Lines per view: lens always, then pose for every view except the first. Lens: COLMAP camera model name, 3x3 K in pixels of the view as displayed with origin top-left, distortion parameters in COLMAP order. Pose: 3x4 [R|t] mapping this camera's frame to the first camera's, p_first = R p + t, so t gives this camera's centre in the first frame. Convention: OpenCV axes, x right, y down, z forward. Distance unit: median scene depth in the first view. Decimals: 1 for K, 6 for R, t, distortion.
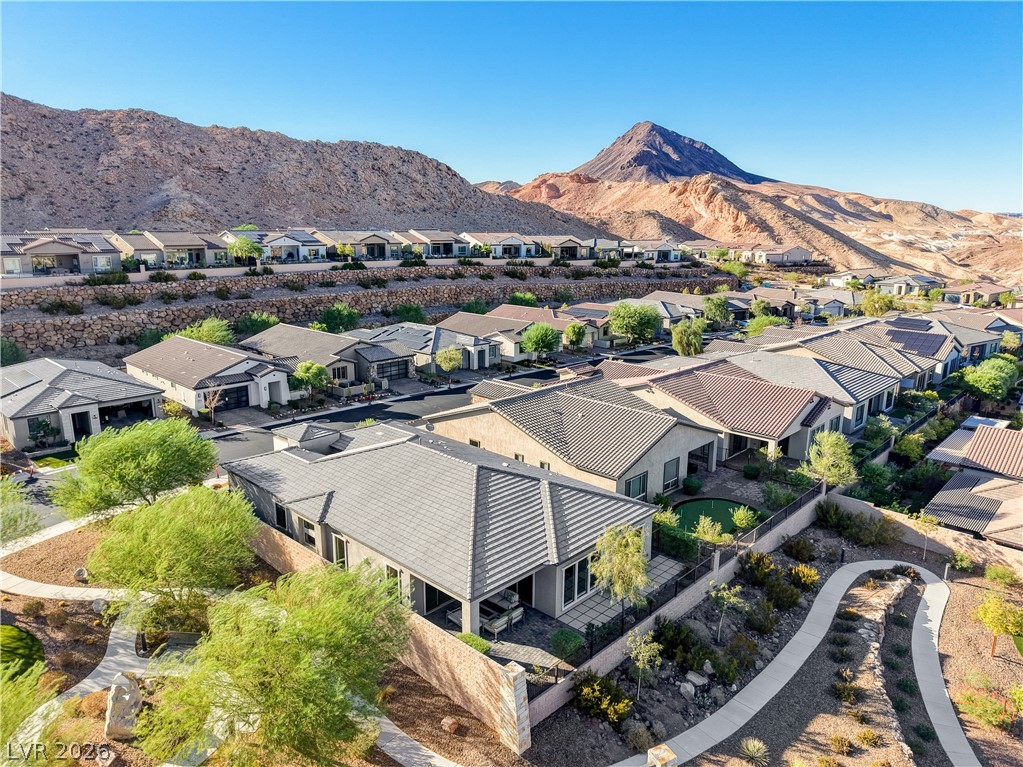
lens RADIAL K [[684.2, 0, 509.2], [0, 684.2, 390.4], [0, 0, 1]] dist [0.035557, -0.043430]
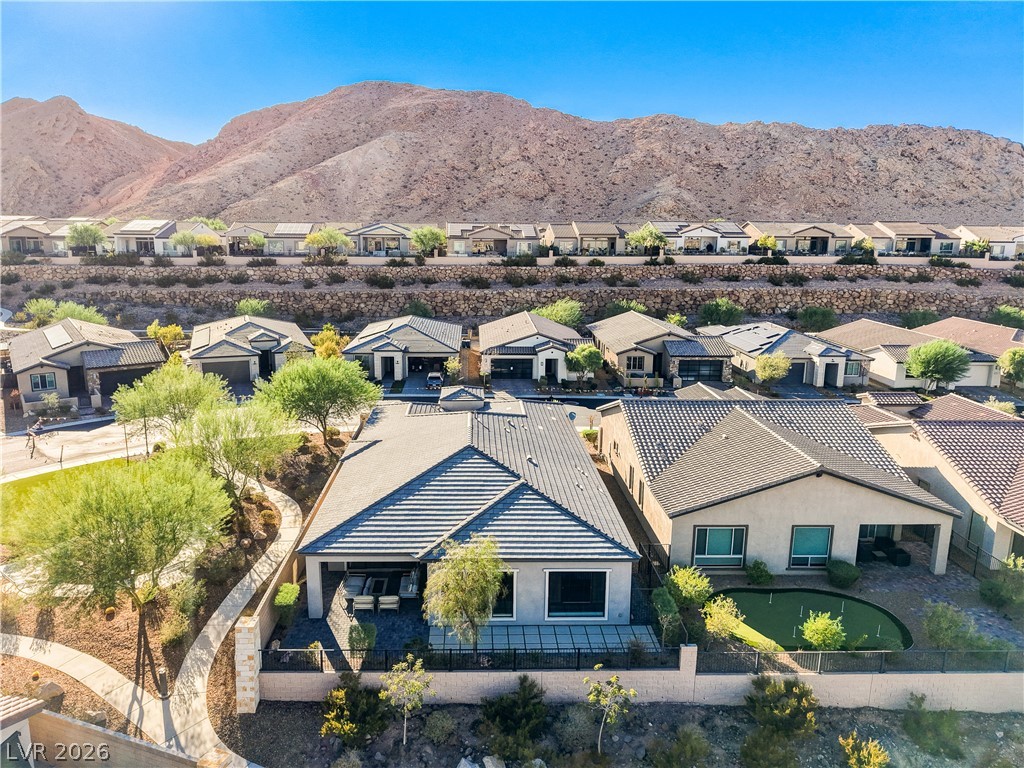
lens RADIAL K [[715.8, 0, 493.1], [0, 715.8, 371.5], [0, 0, 1]] dist [0.033869, -0.050273]
pose [[0.711413, 0.141043, -0.688476, 0.159731], [-0.168225, 0.985350, 0.028031, -0.004697], [0.682343, 0.095877, 0.724718, 0.084980]]
